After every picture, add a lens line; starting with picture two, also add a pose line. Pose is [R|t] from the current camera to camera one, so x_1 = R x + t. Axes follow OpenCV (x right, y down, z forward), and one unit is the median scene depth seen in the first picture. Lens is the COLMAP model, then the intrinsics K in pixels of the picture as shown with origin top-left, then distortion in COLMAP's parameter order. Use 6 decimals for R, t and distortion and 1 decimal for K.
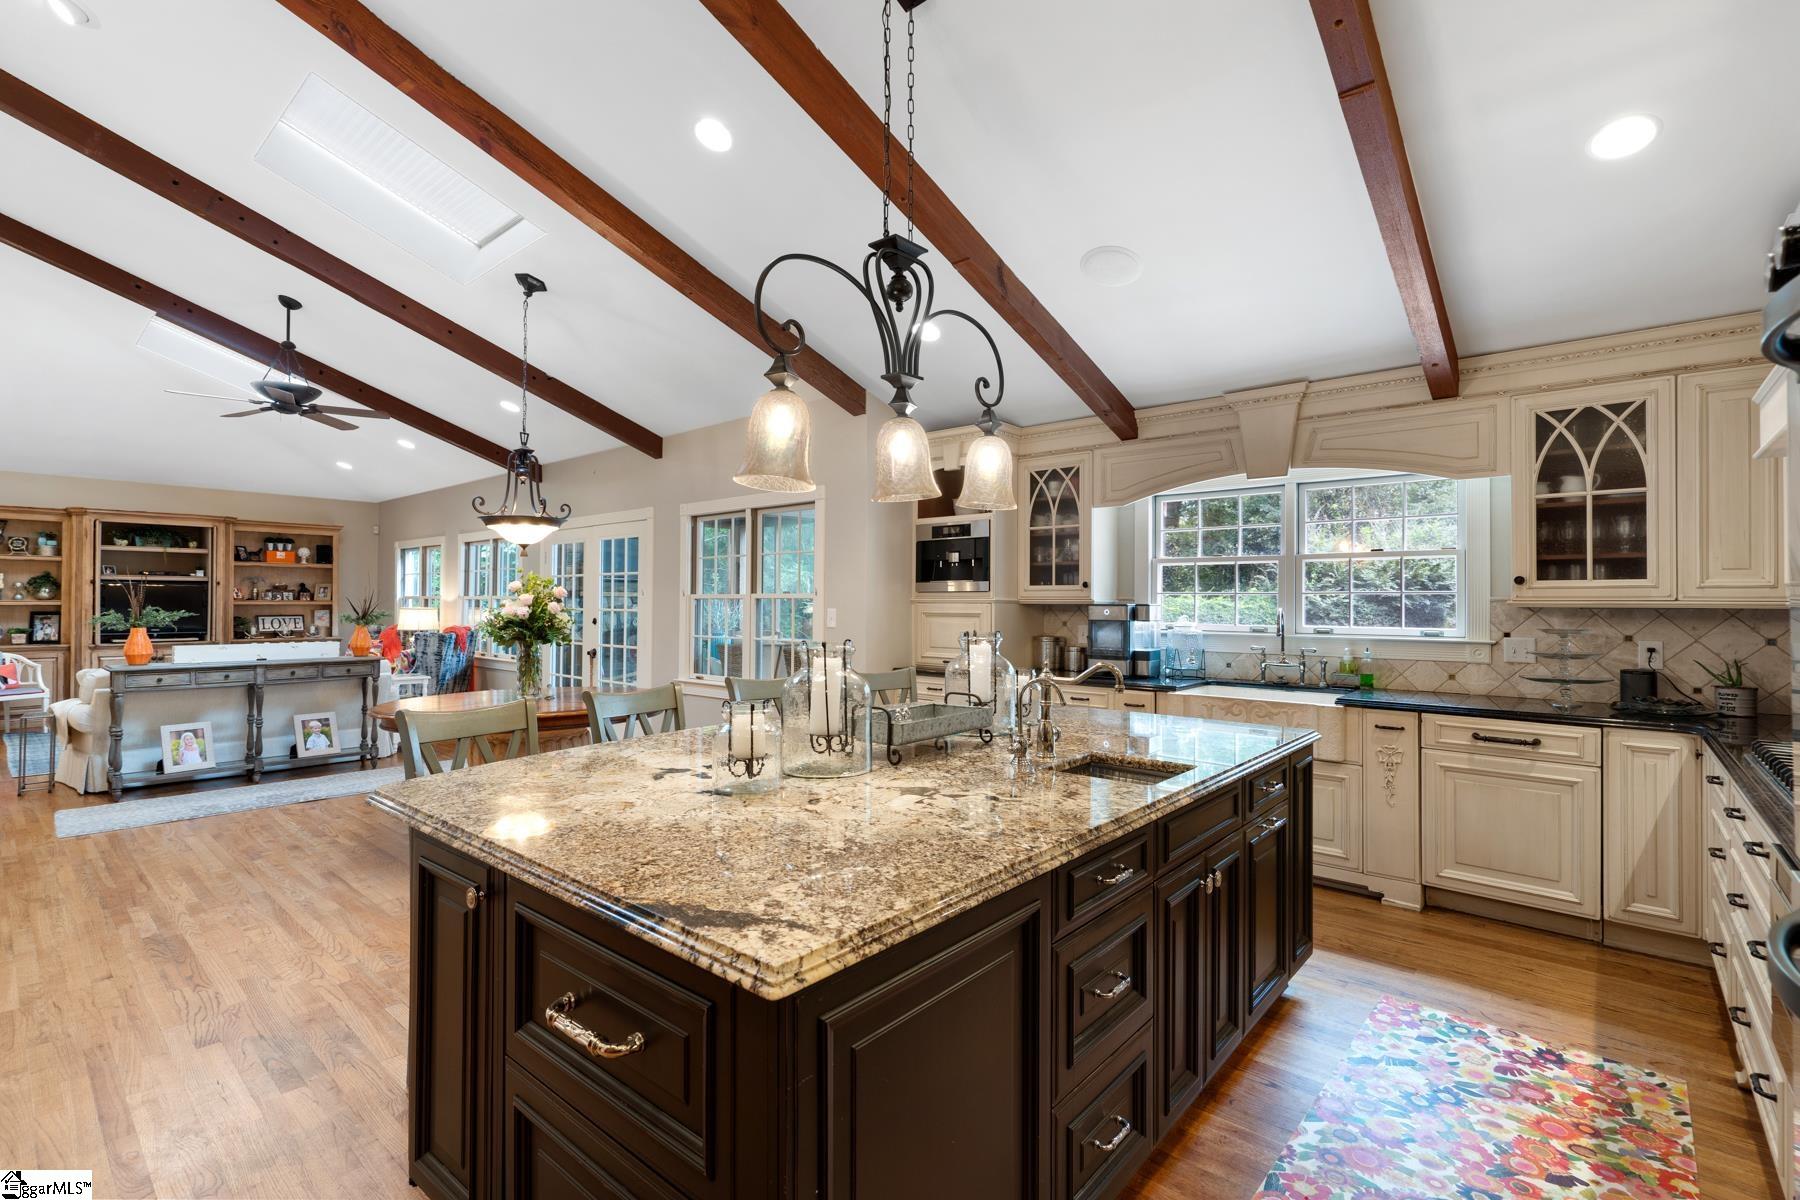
lens RADIAL K [[824.0, 0, 885.9], [0, 824.0, 596.2], [0, 0, 1]] dist [-0.003340, 0.001456]
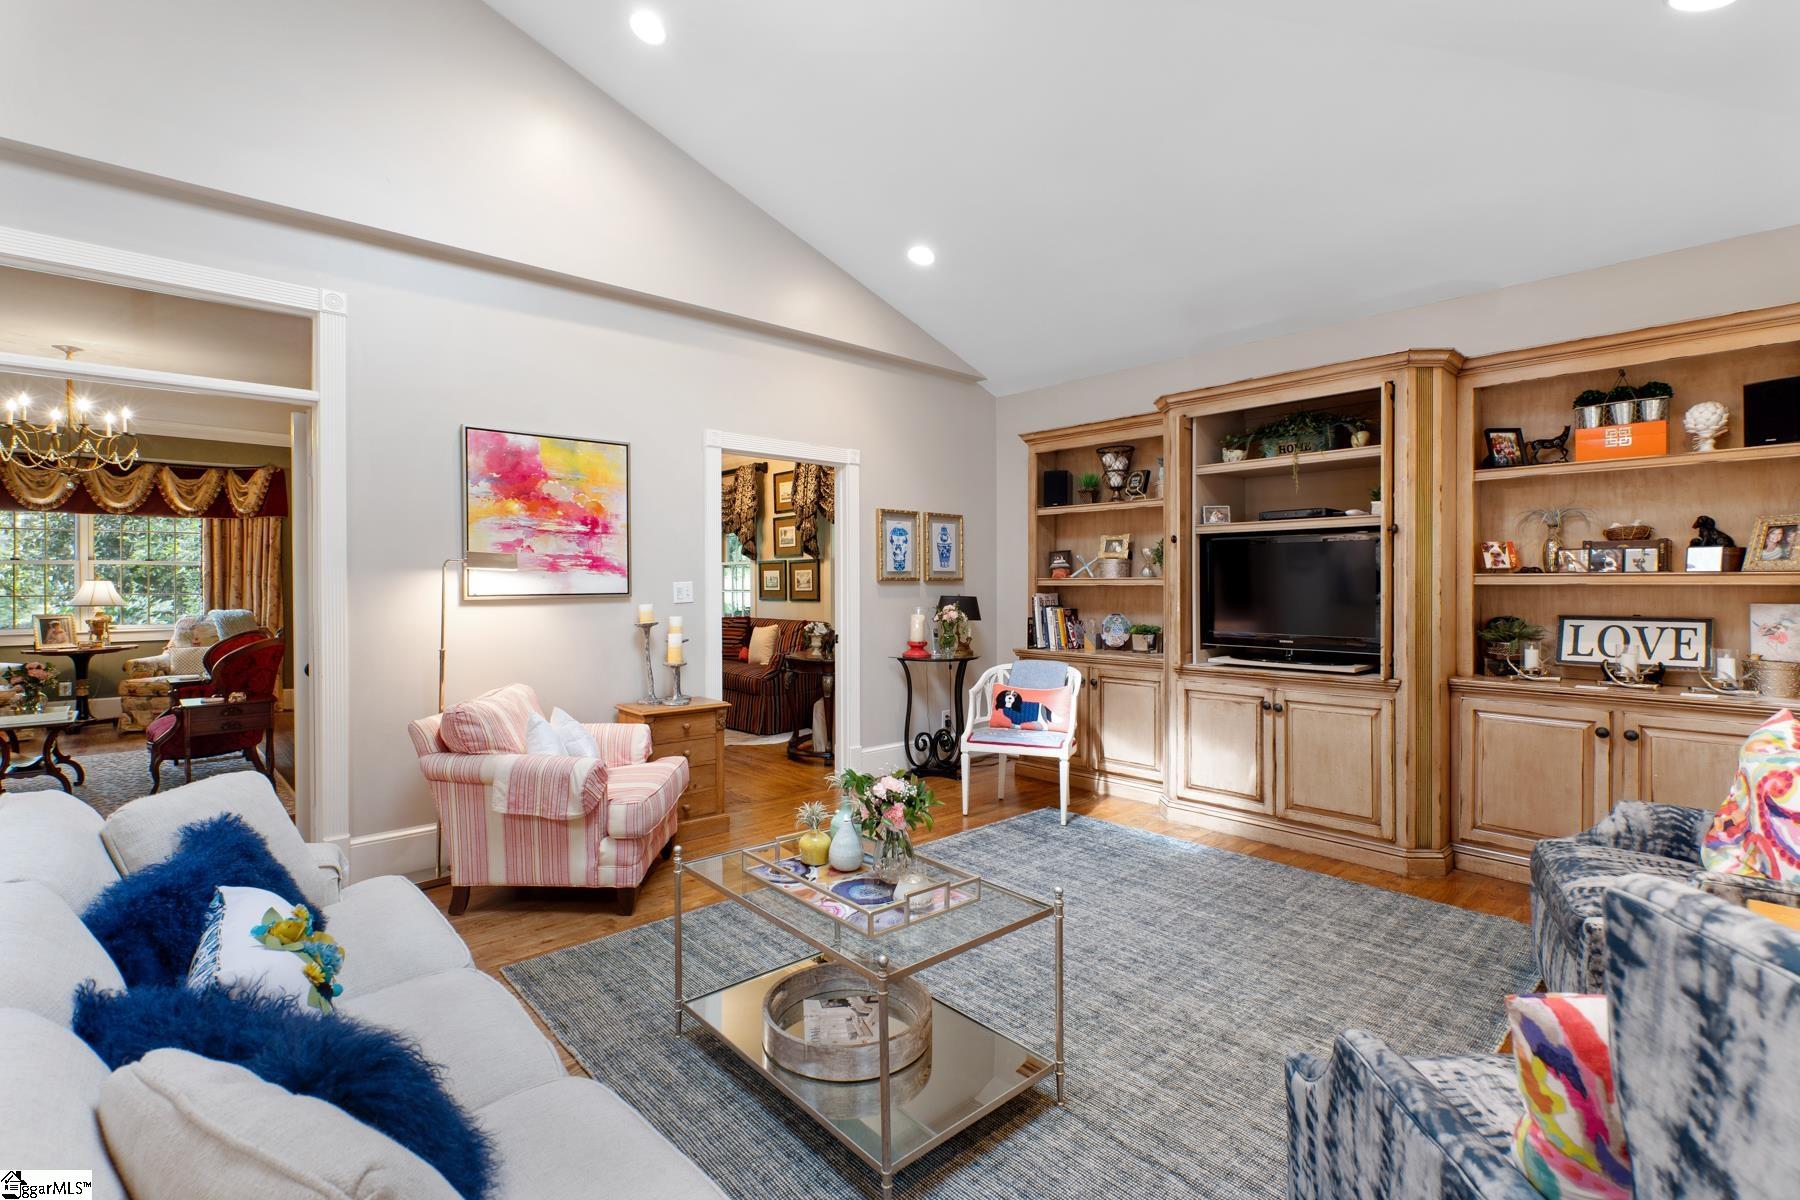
lens RADIAL K [[824.0, 0, 894.7], [0, 824.0, 586.0], [0, 0, 1]] dist [-0.003340, 0.001456]
pose [[-0.100583, 0.005734, -0.994912, -0.402195], [0.007408, 0.999960, 0.005015, 0.007010], [0.994901, -0.006865, -0.100621, 0.797834]]
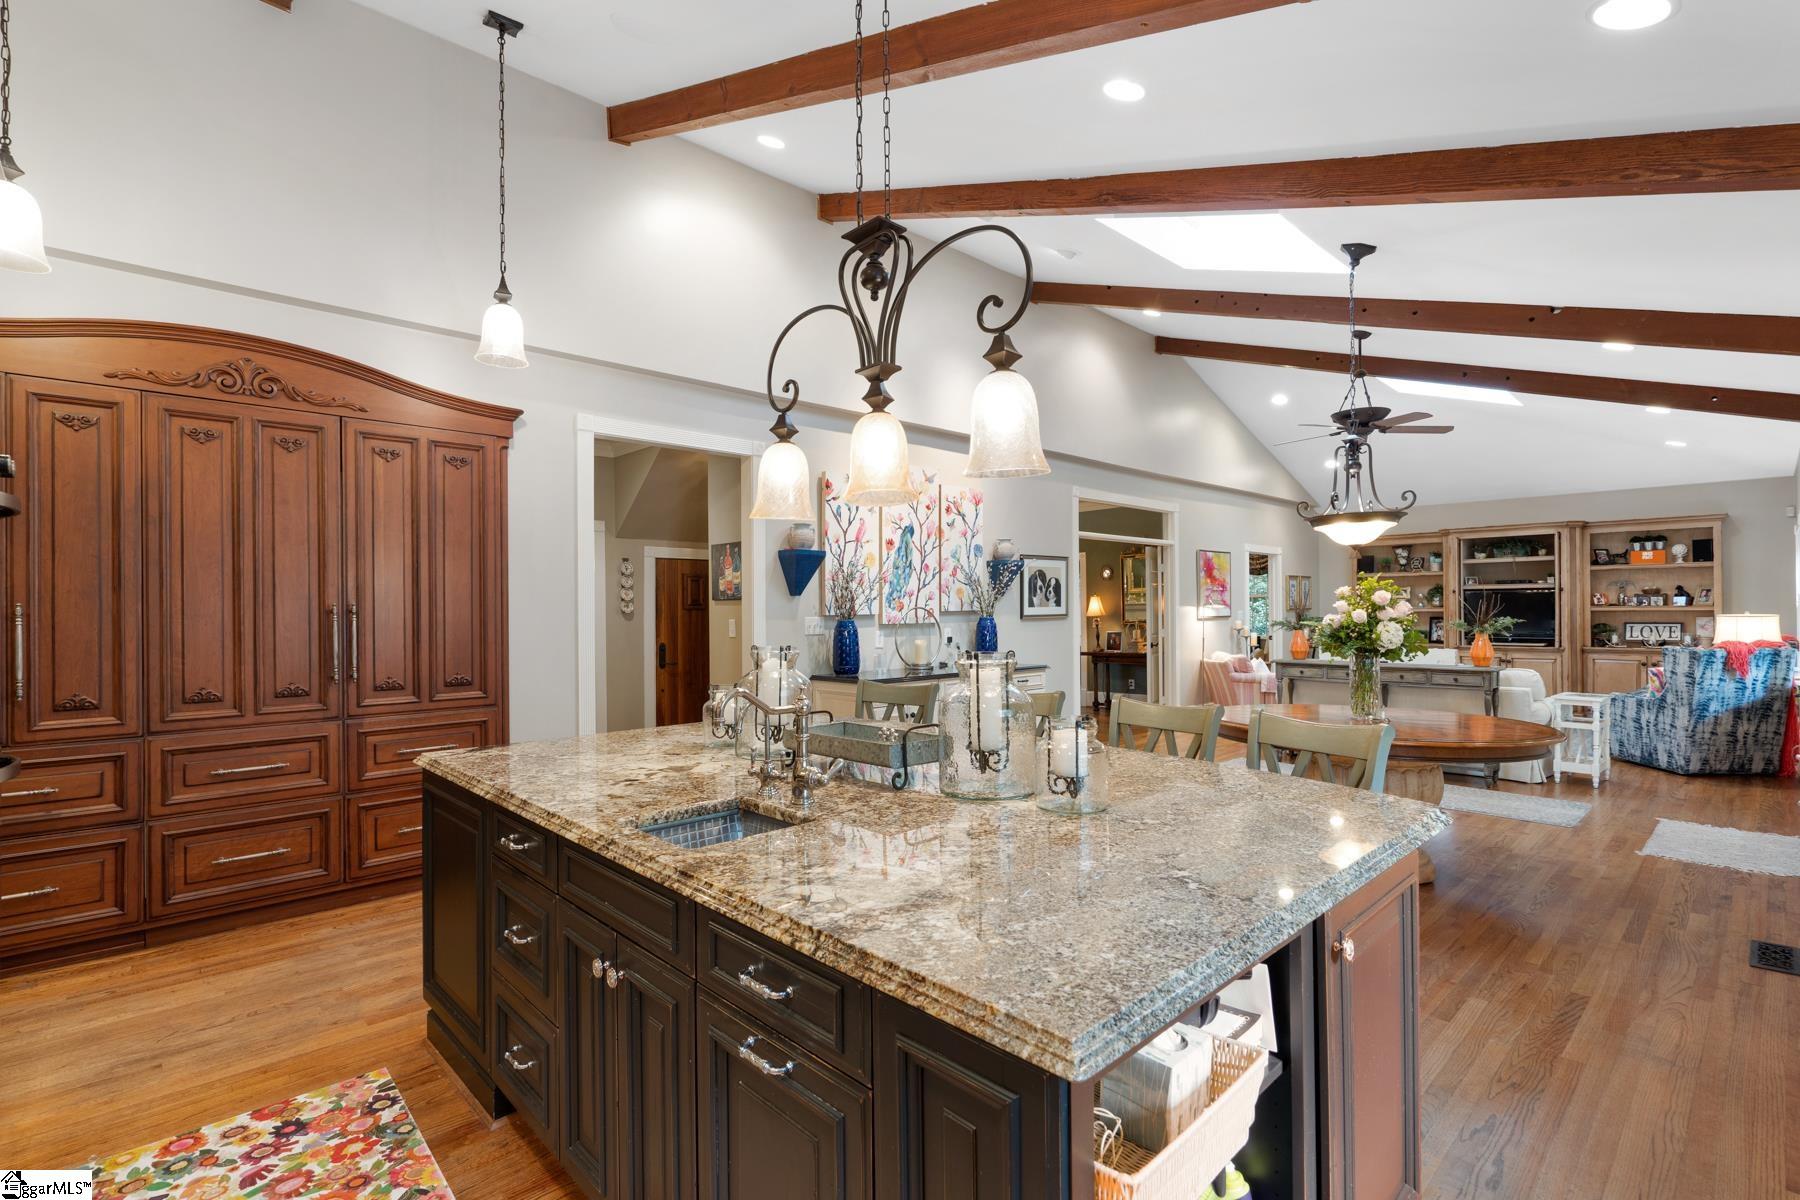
lens RADIAL K [[824.0, 0, 899.5], [0, 824.0, 609.5], [0, 0, 1]] dist [-0.003340, 0.001456]
pose [[-0.084265, -0.001852, -0.996442, 0.243487], [0.011896, 0.999925, -0.002864, 0.001846], [0.996372, -0.012095, -0.084237, 0.282729]]
